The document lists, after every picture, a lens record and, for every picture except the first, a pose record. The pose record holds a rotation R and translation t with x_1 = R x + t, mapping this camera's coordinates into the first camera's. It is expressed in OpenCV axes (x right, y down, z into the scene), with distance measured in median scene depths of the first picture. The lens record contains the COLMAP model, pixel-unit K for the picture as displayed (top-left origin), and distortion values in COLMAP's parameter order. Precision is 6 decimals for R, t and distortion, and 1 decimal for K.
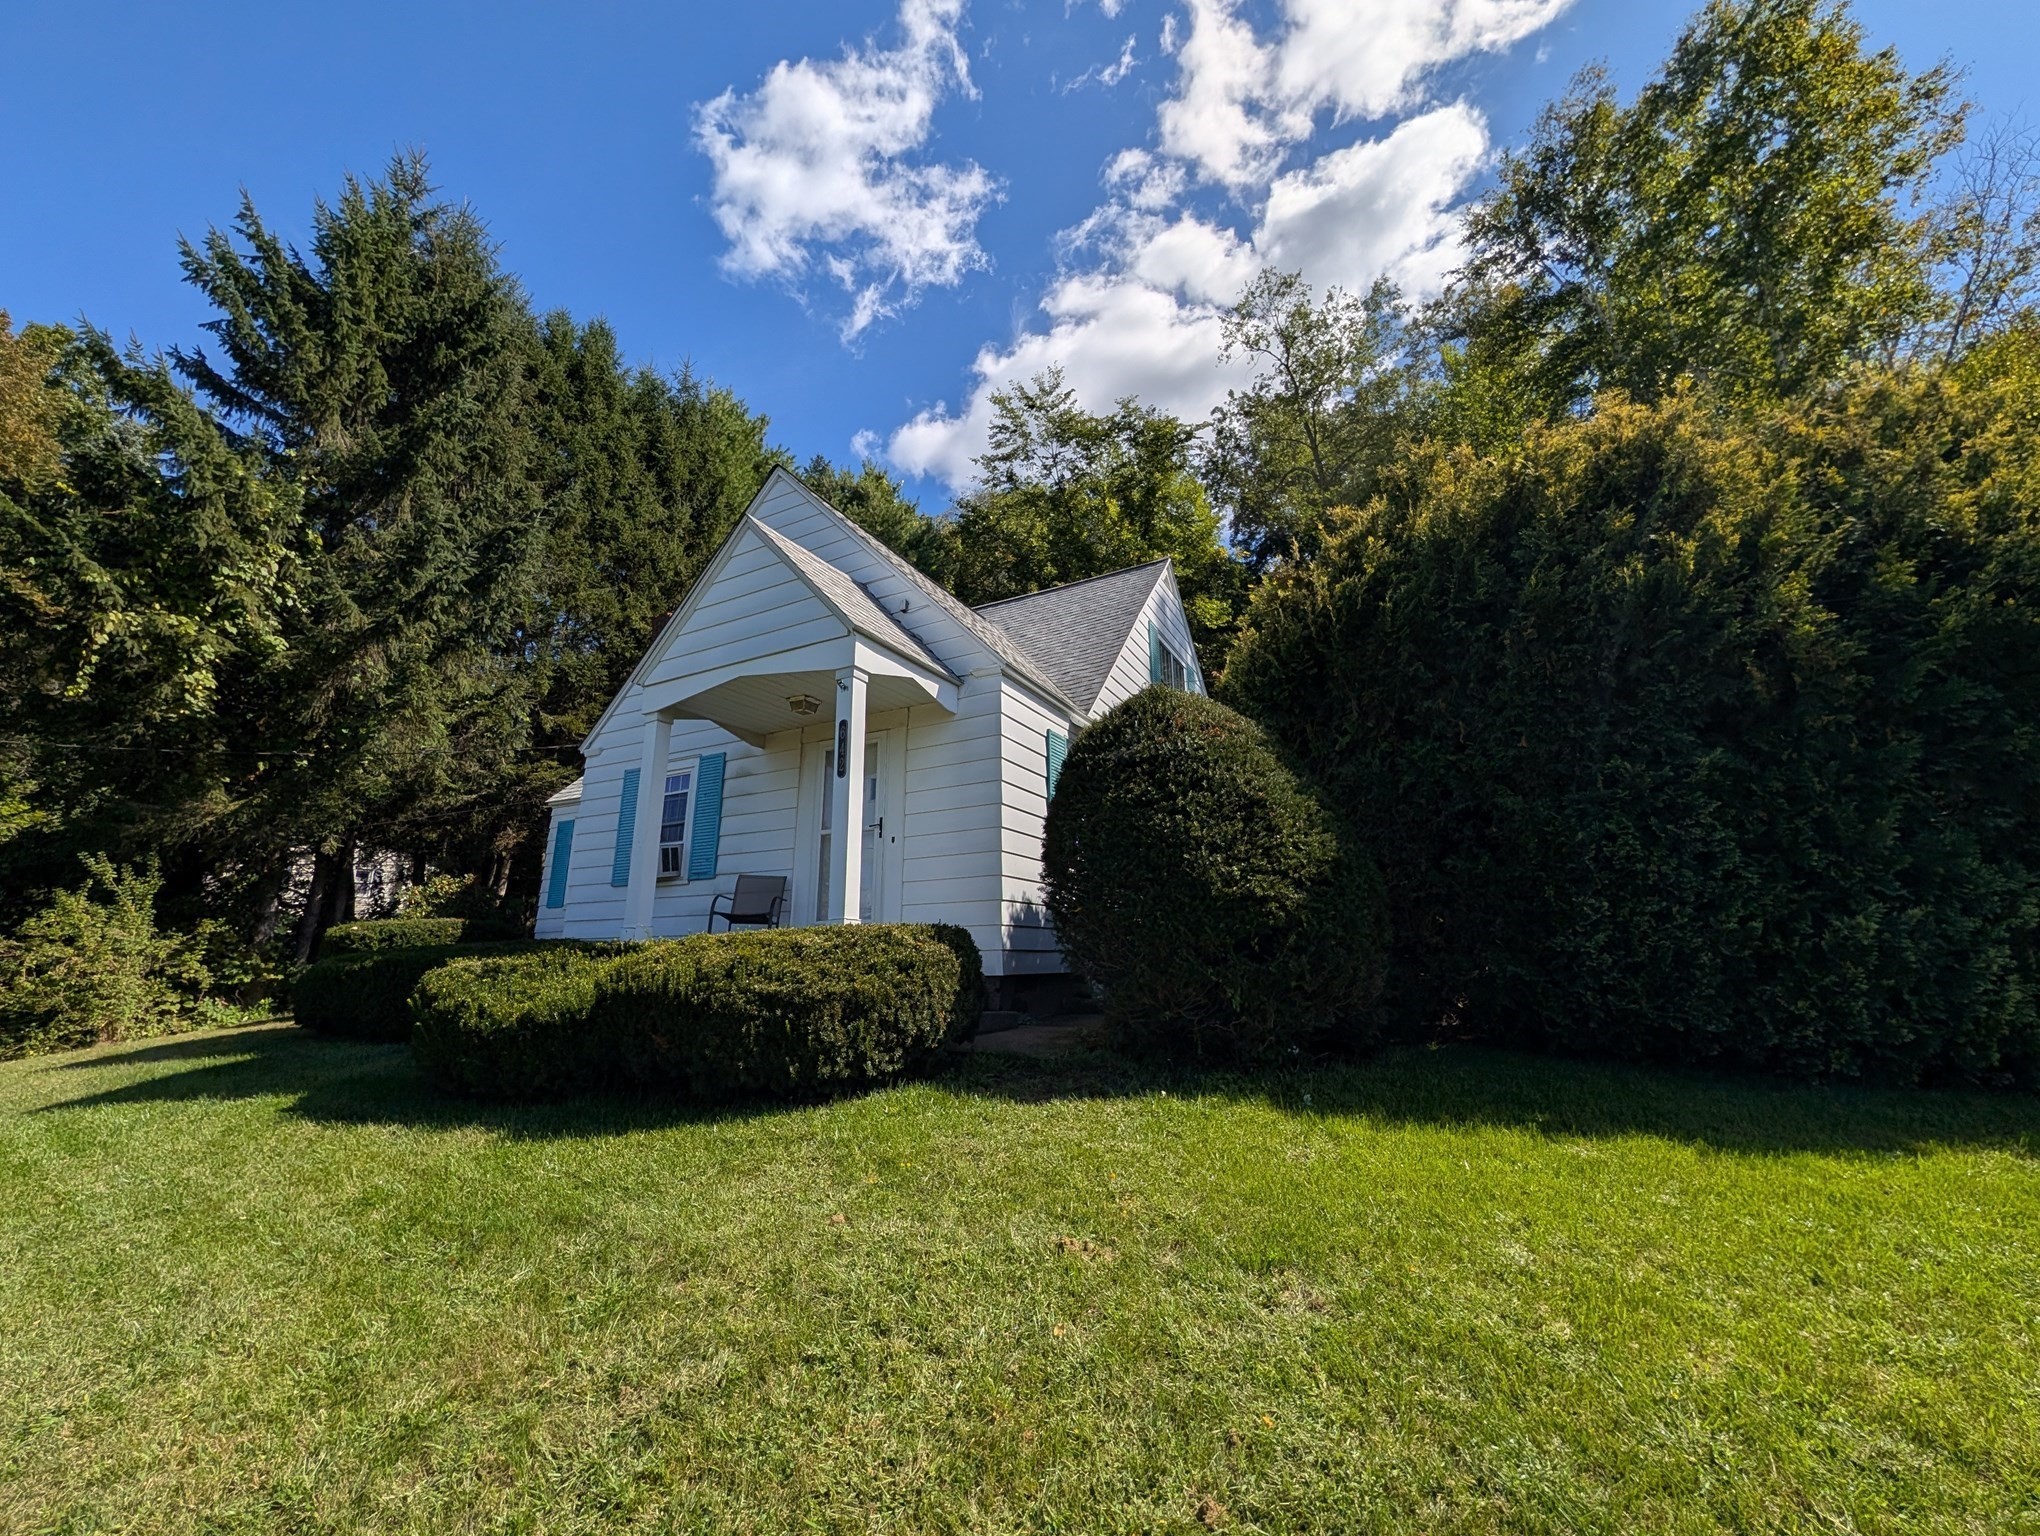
lens RADIAL K [[765.8, 0, 1020.4], [0, 765.8, 772.1], [0, 0, 1]] dist [-0.001383, 0.000070]
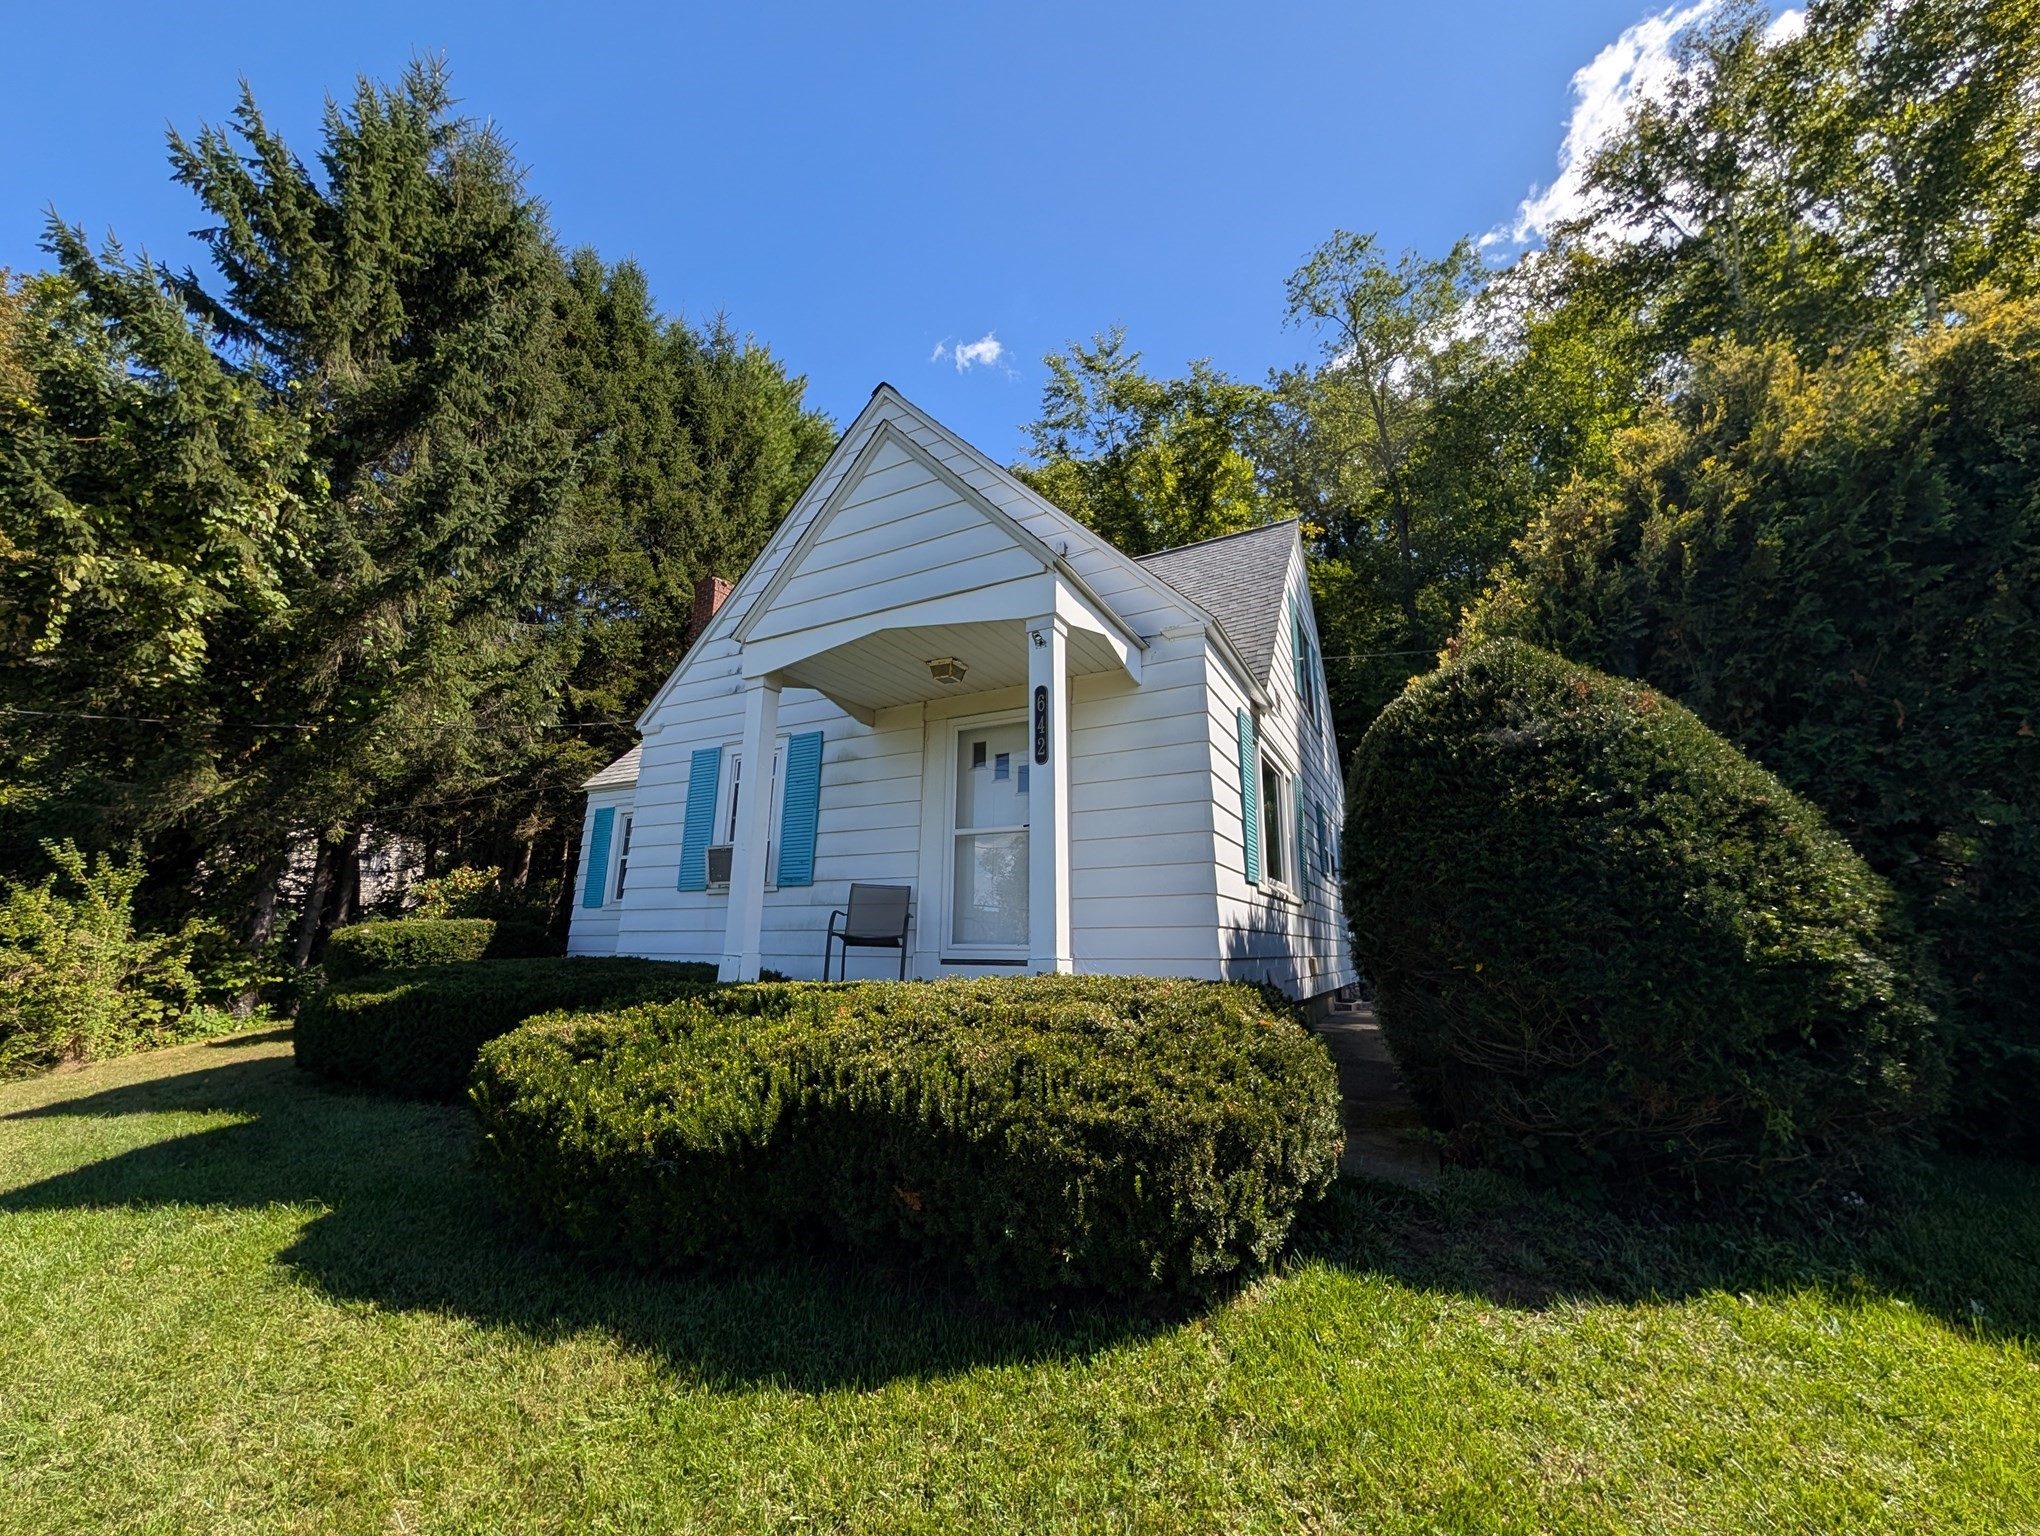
lens RADIAL K [[767.7, 0, 1020.0], [0, 767.7, 768.0], [0, 0, 1]] dist [-0.000845, -0.000266]
pose [[0.999884, 0.015167, -0.001345, -0.122399], [-0.015154, 0.999843, 0.009189, 0.002151], [0.001484, -0.009167, 0.999957, 0.126692]]
